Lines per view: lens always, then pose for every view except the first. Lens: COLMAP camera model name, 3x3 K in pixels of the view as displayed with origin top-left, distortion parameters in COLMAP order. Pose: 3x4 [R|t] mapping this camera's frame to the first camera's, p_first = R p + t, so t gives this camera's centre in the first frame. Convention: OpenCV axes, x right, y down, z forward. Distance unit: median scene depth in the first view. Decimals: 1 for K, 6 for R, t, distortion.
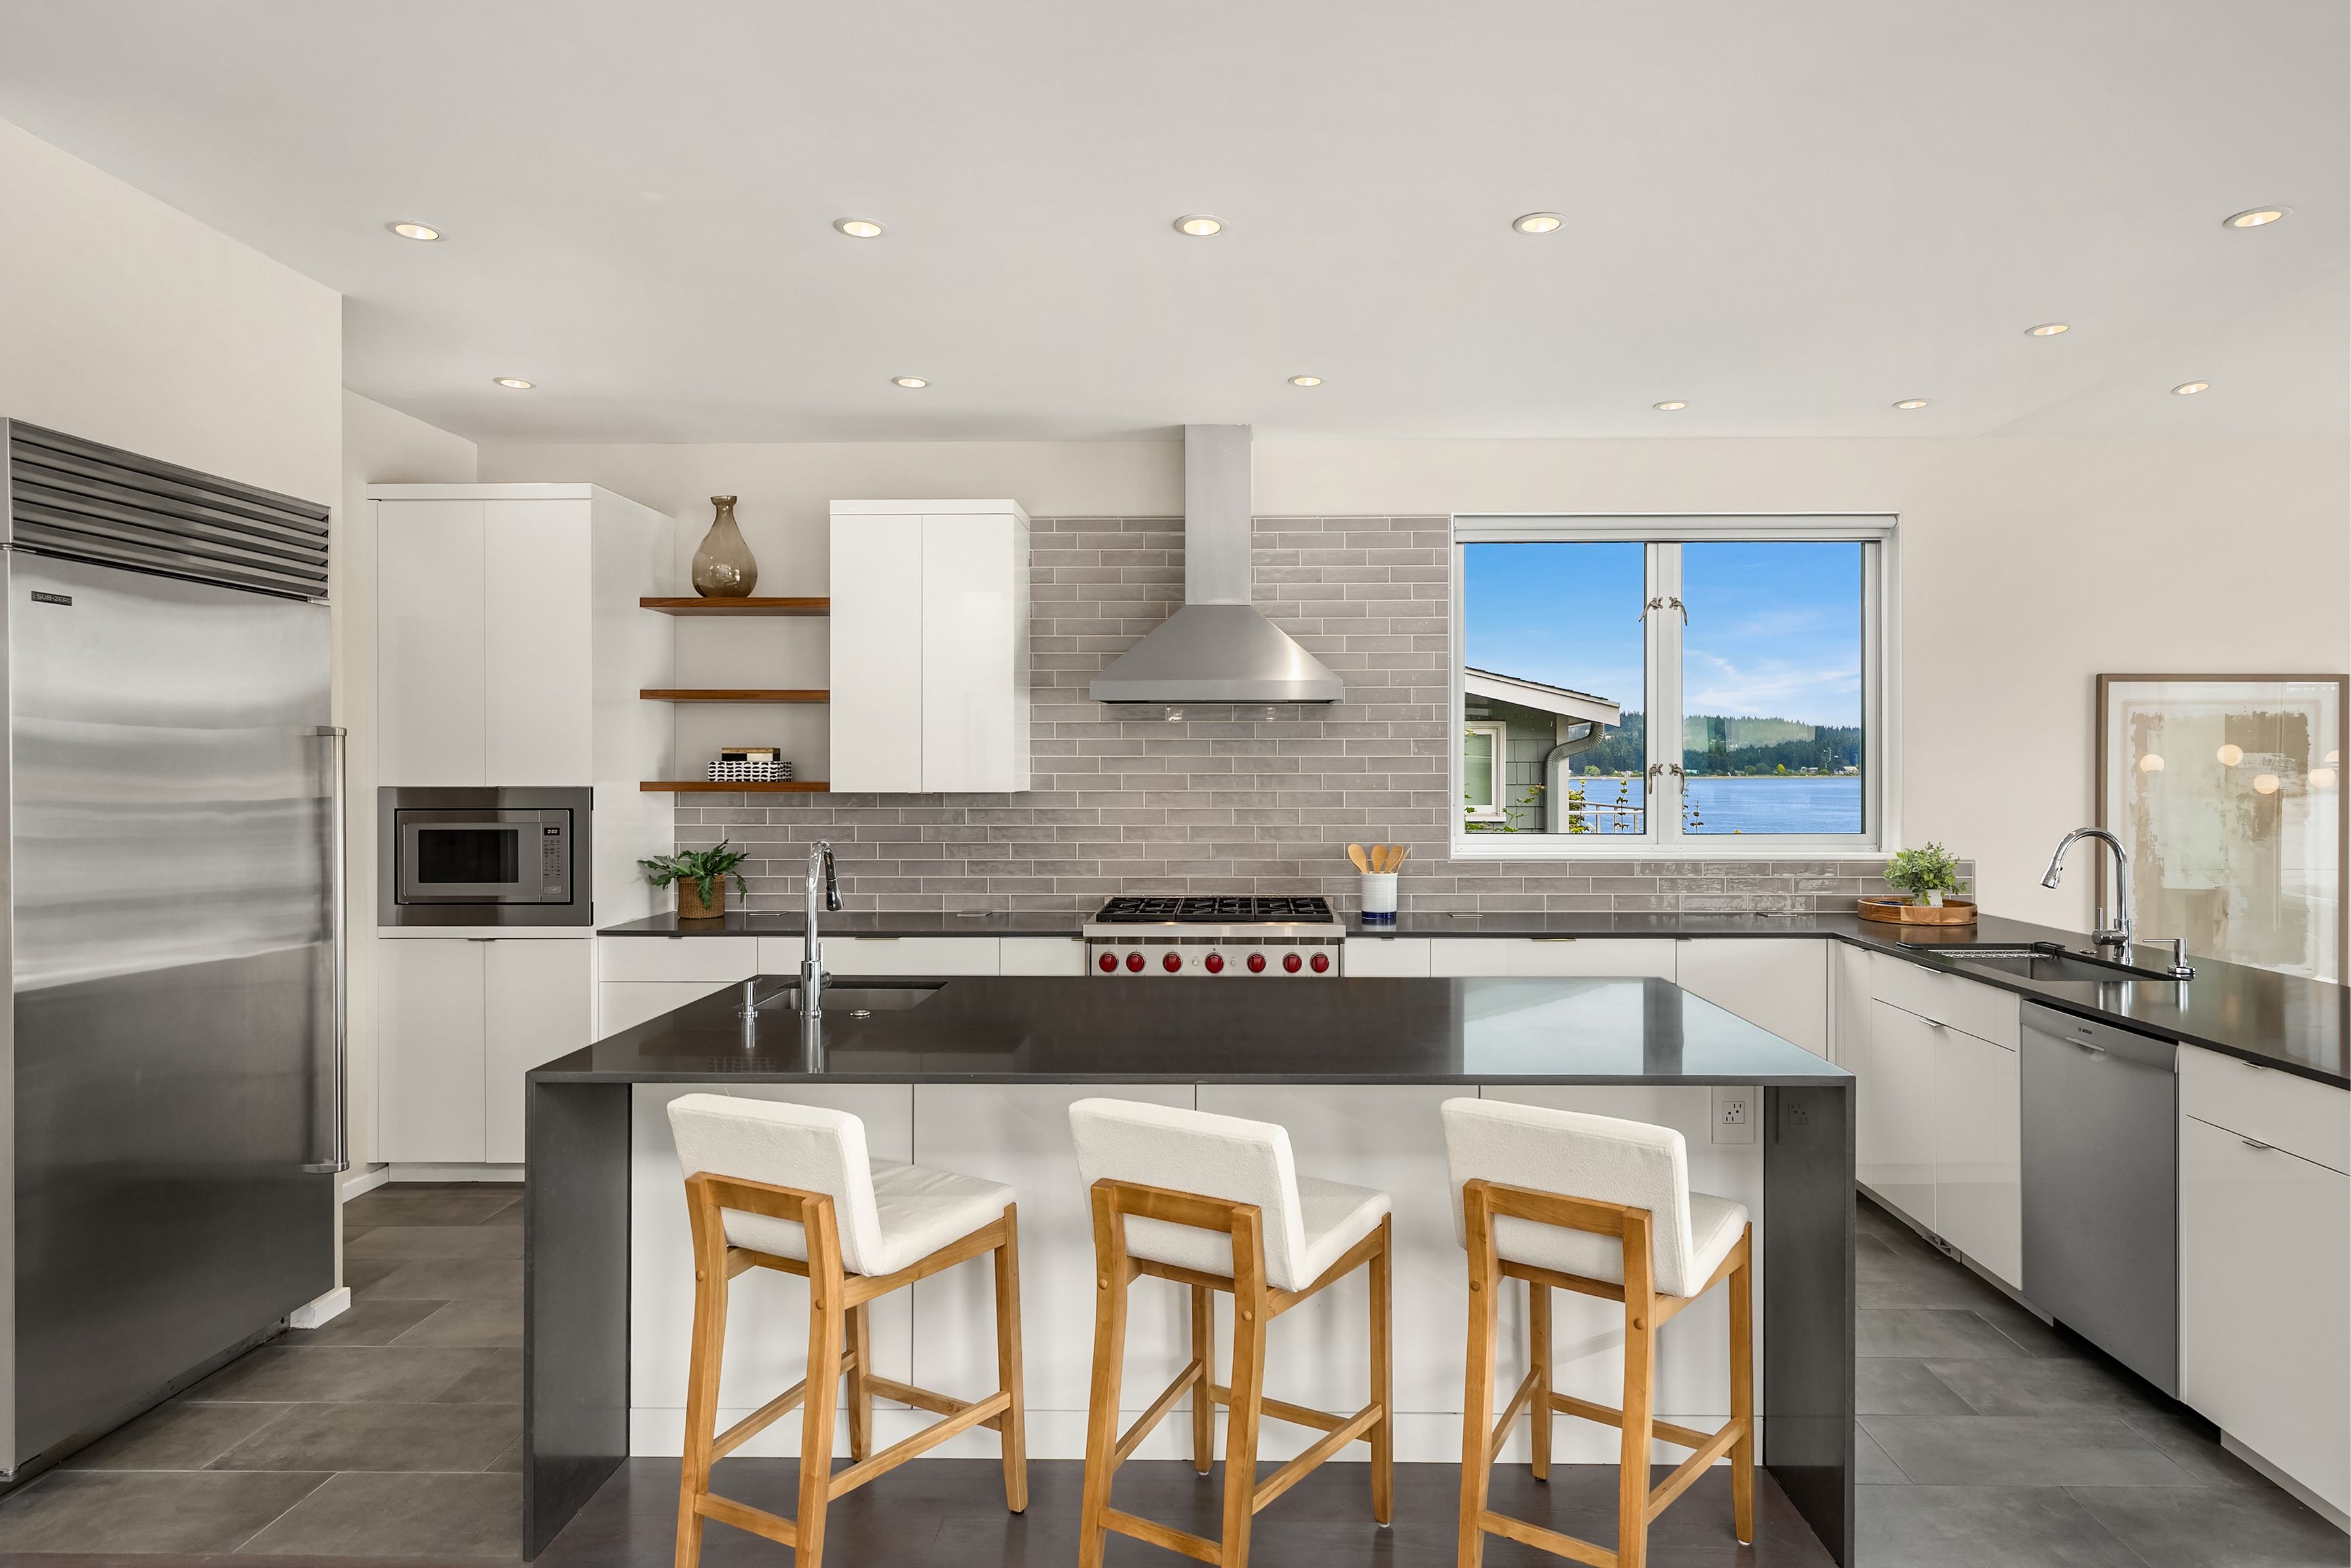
lens RADIAL K [[1299.3, 0, 1175.5], [0, 1299.3, 784.0], [0, 0, 1]] dist [0.006725, 0.001314]
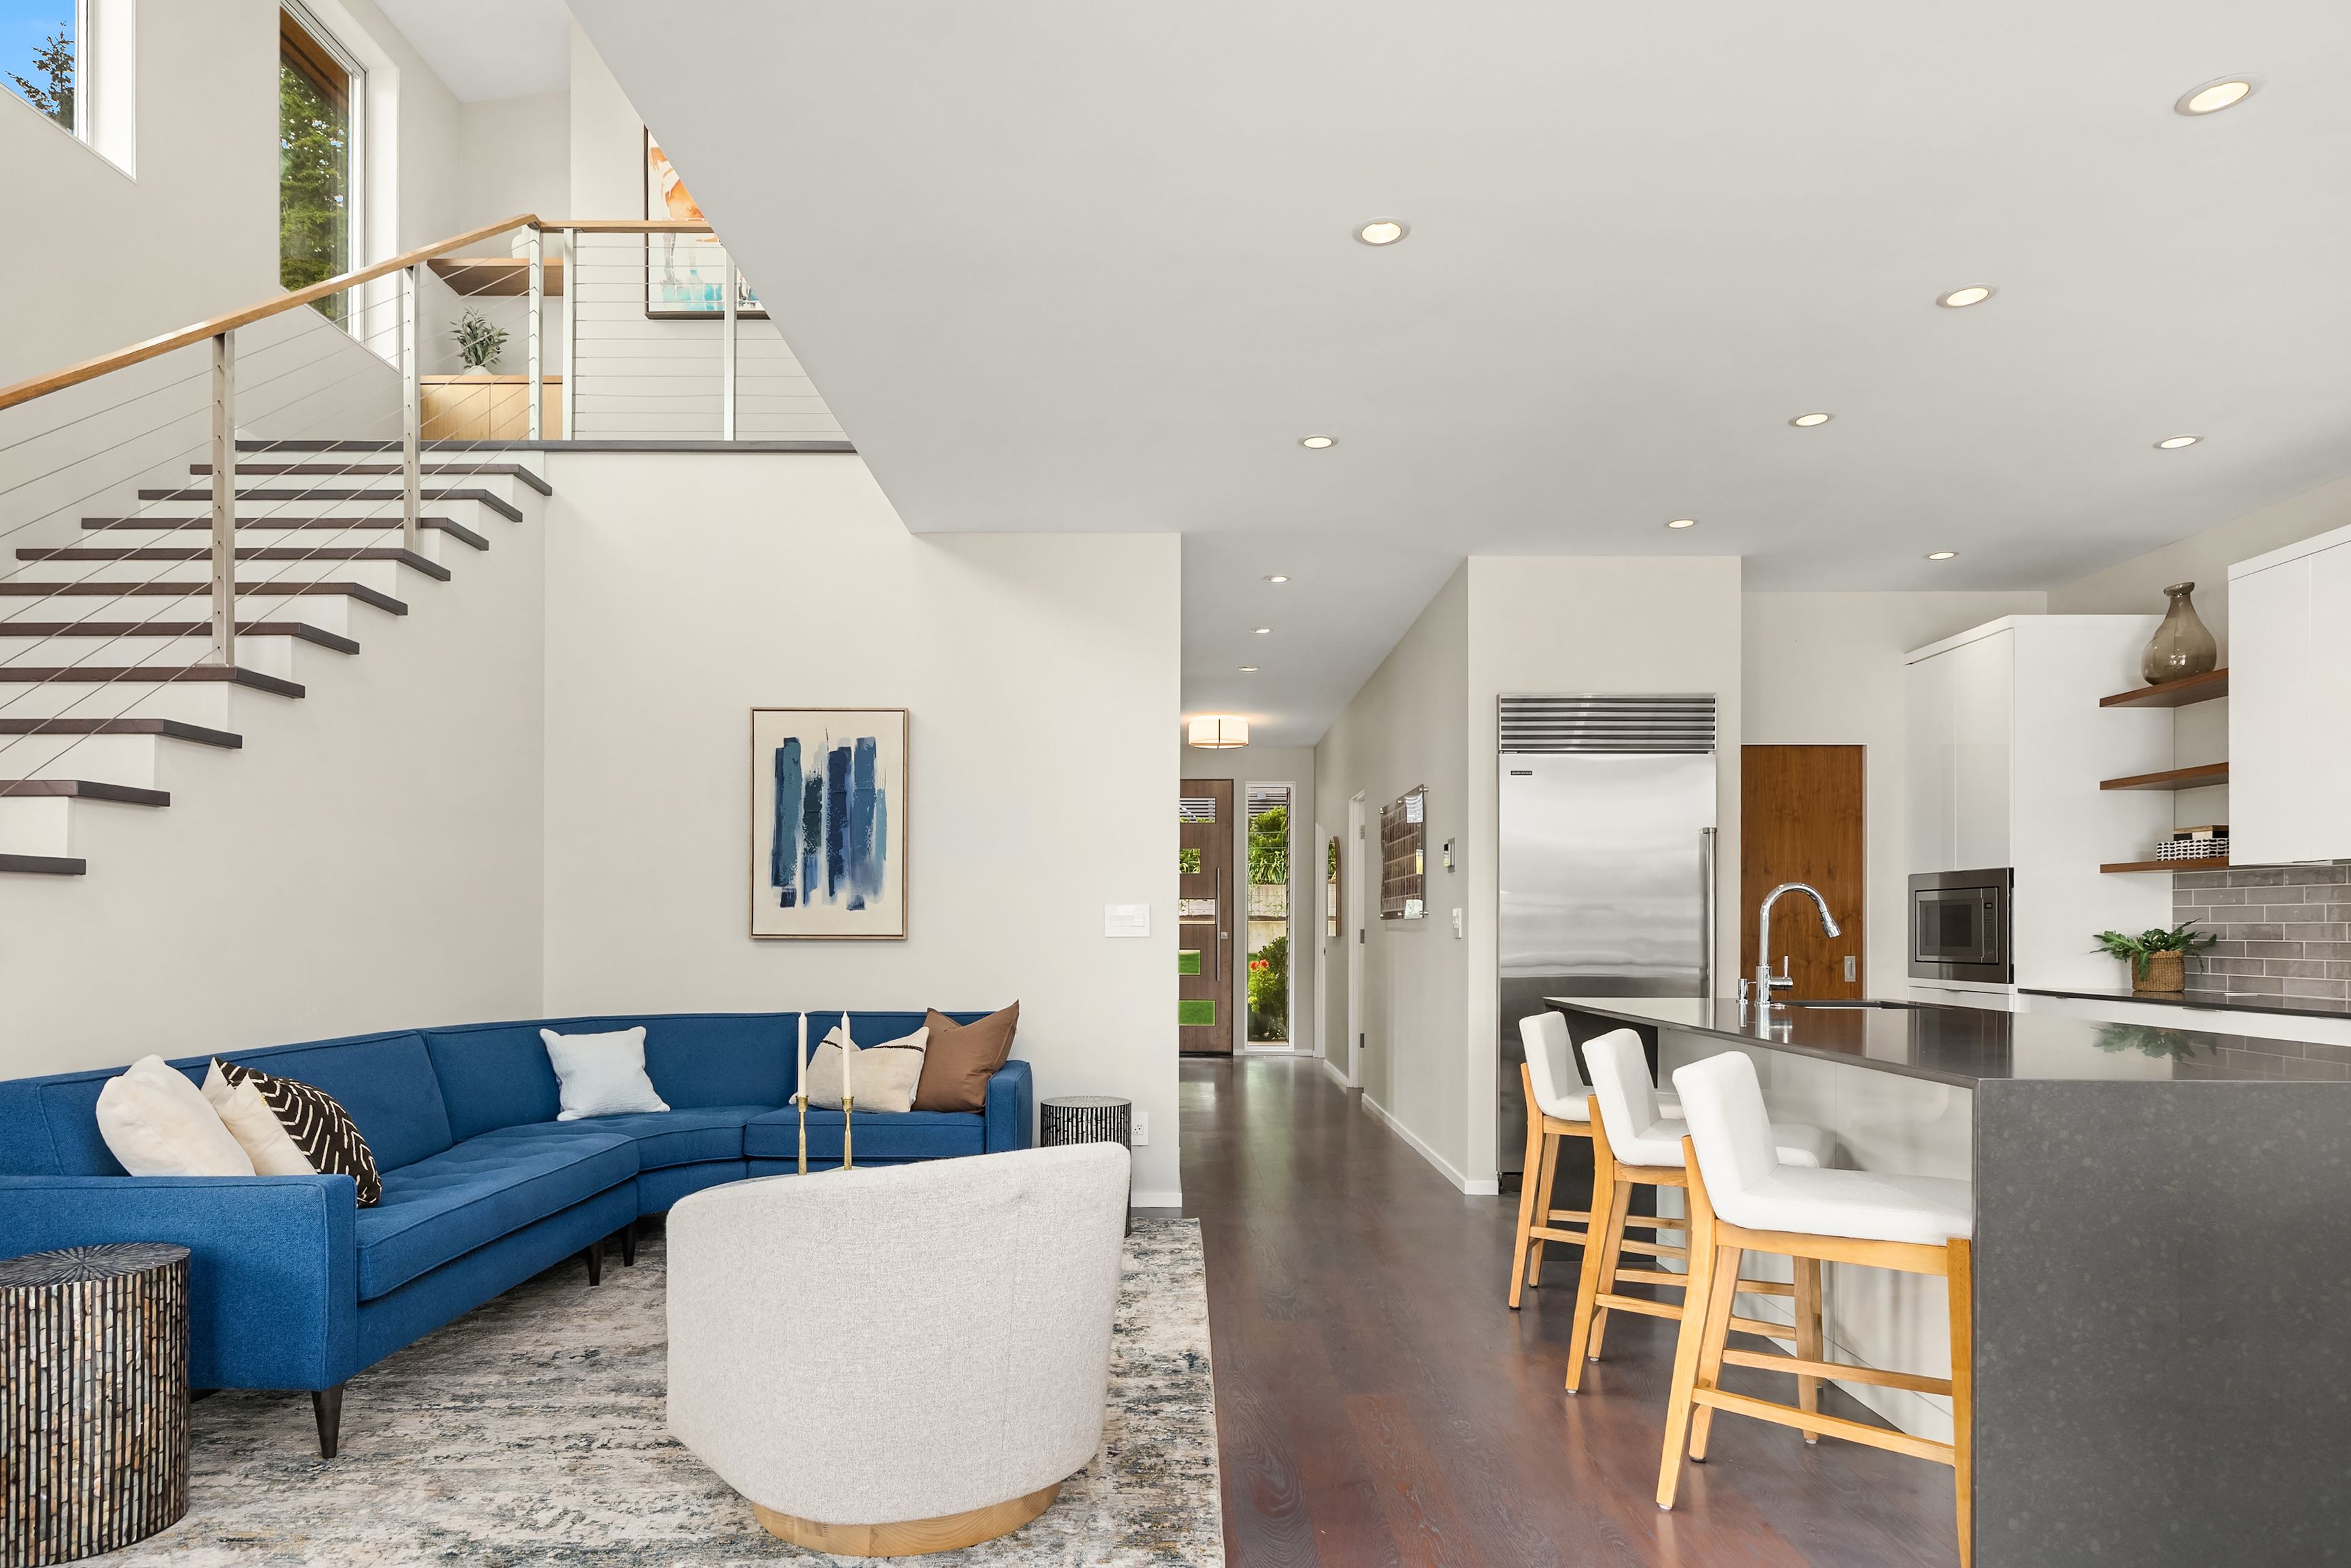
lens RADIAL K [[1370.6, 0, 1172.8], [0, 1370.6, 928.7], [0, 0, 1]] dist [0.001750, 0.001159]
pose [[0.012622, -0.001931, -0.999918, 0.725783], [-0.010776, 0.999940, -0.002067, 0.061784], [0.999862, 0.010801, 0.012600, 0.185850]]
